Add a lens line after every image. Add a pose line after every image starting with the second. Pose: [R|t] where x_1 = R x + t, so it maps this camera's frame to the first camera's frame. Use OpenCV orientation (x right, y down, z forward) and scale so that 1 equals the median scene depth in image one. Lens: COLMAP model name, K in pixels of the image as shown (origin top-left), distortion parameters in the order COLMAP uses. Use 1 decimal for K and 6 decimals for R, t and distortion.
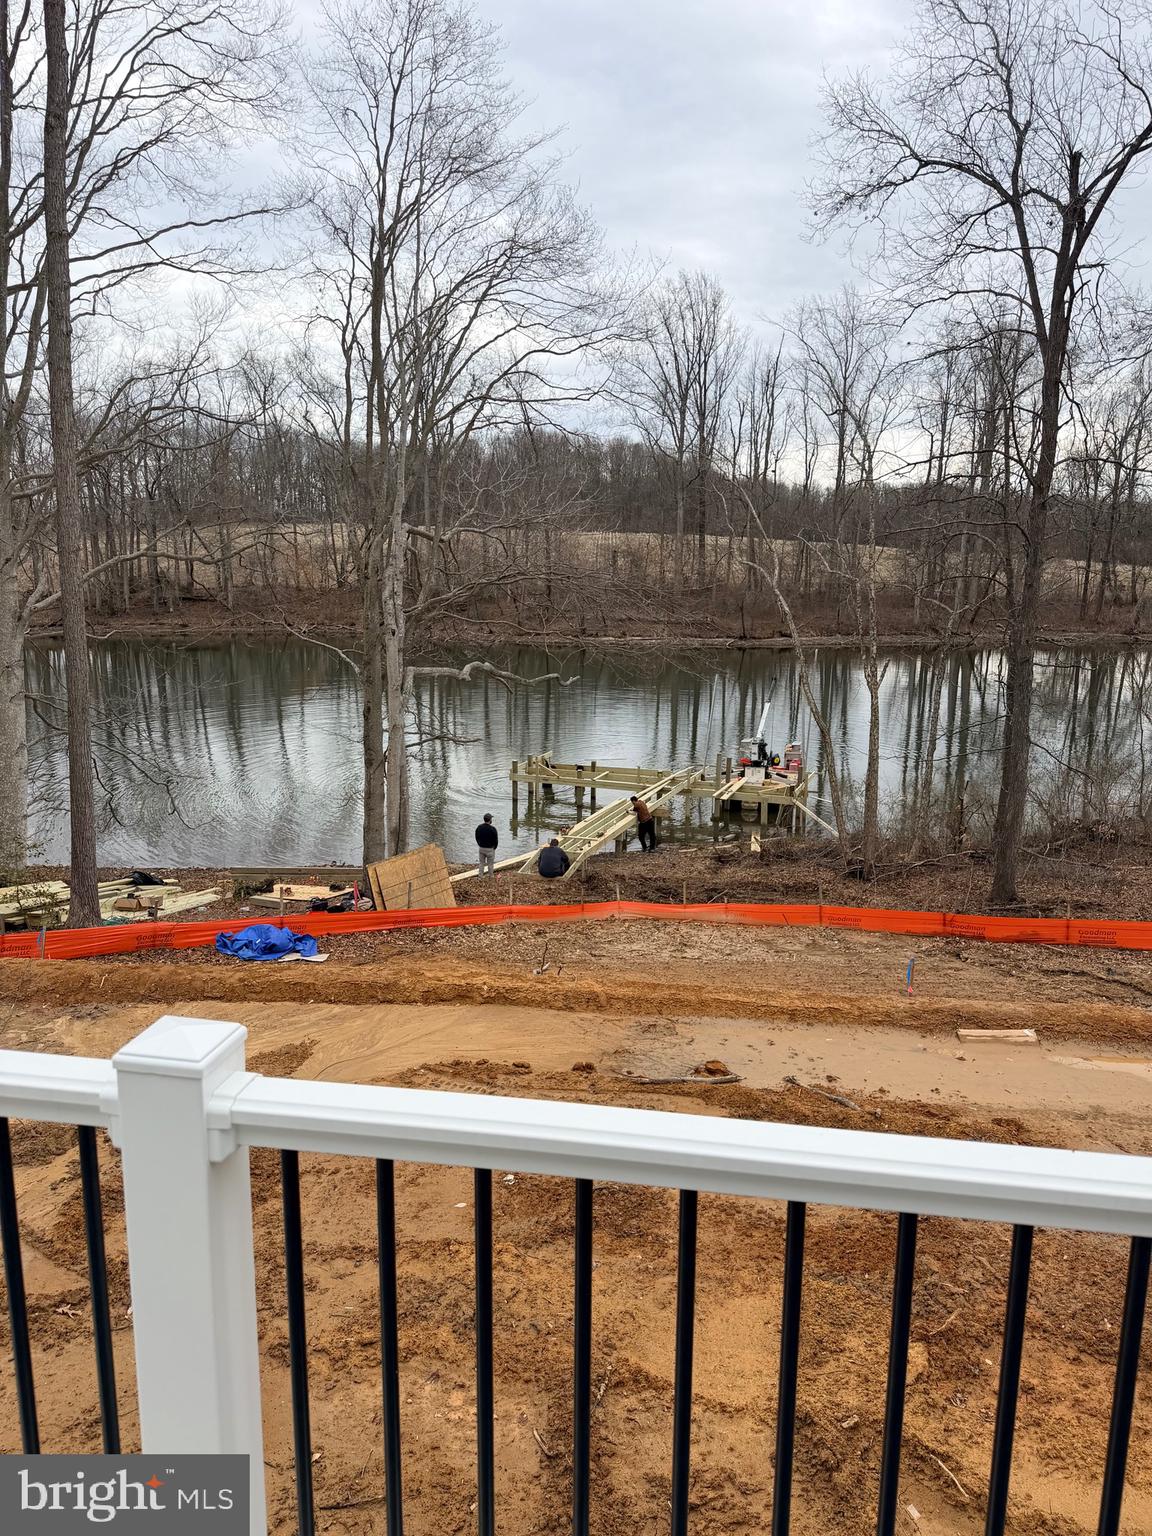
lens RADIAL K [[1106.8, 0, 575.5], [0, 1106.8, 751.9], [0, 0, 1]] dist [0.025175, -0.015610]
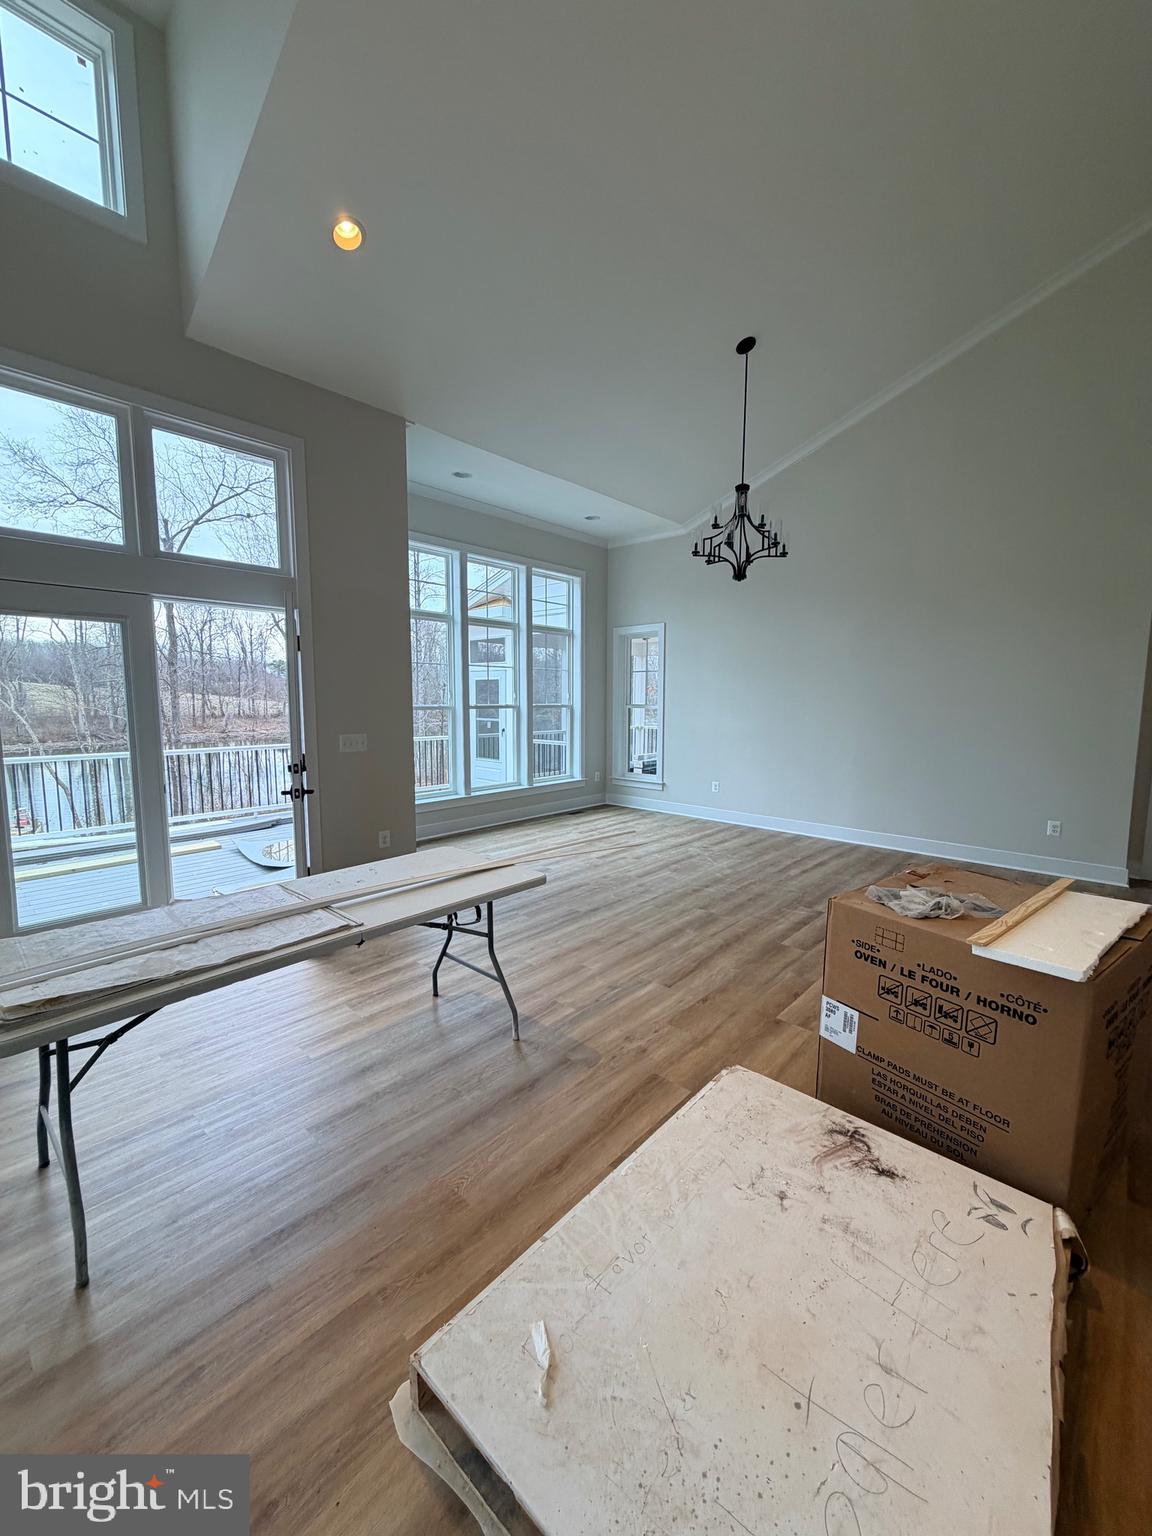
lens RADIAL K [[618.6, 0, 582.1], [0, 618.6, 766.9], [0, 0, 1]] dist [0.008869, -0.000714]
pose [[0.551780, -0.104715, 0.827390, -0.491879], [0.147204, 0.988739, 0.026966, 0.150307], [-0.820896, 0.106916, 0.560980, -0.942506]]
